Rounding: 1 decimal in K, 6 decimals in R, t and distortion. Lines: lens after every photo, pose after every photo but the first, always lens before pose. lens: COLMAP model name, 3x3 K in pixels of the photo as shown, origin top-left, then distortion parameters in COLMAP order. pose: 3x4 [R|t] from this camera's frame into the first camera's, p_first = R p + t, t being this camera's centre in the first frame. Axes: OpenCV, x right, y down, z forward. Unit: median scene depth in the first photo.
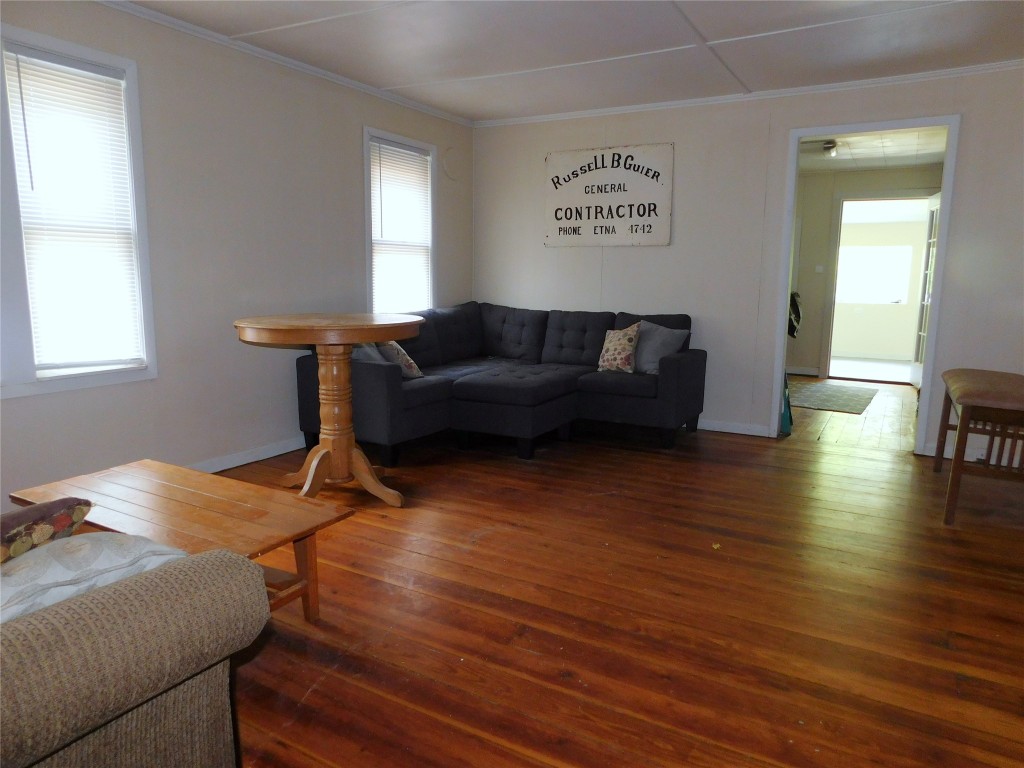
lens RADIAL K [[684.5, 0, 512.0], [0, 684.5, 384.0], [0, 0, 1]] dist [-0.063384, 0.045503]
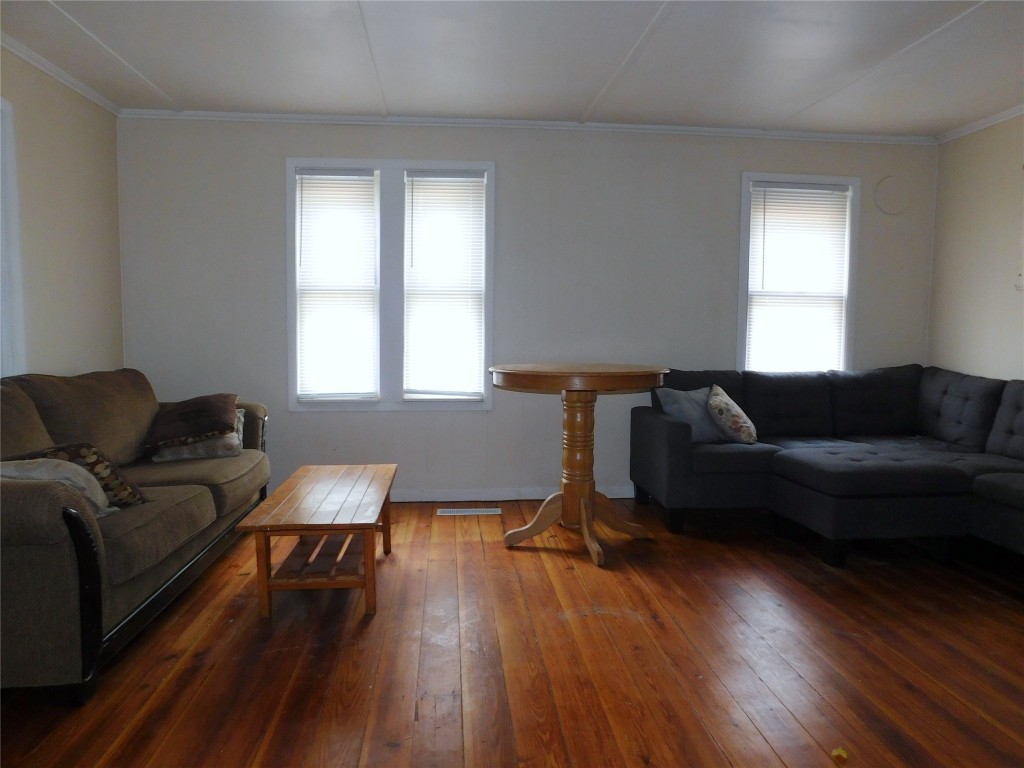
lens RADIAL K [[684.5, 0, 512.0], [0, 684.5, 384.0], [0, 0, 1]] dist [-0.063384, 0.045503]
pose [[0.575794, 0.059064, -0.815458, 0.455868], [-0.132871, 0.990888, -0.022049, -0.030000], [0.806726, 0.121047, 0.578396, 0.275099]]
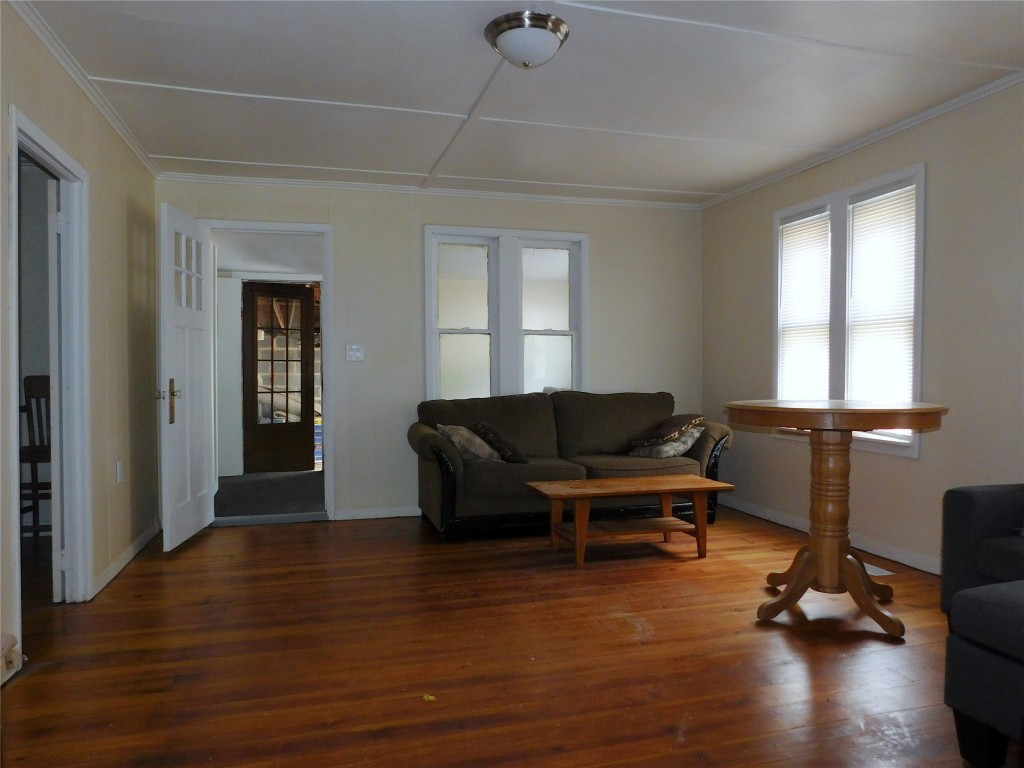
lens RADIAL K [[728.7, 0, 512.0], [0, 728.7, 384.0], [0, 0, 1]] dist [-0.045567, -0.000910]
pose [[-0.698986, 0.006545, -0.715105, 0.609230], [-0.121832, 0.984251, 0.128093, -0.165612], [0.704681, 0.176658, -0.687180, 1.166252]]
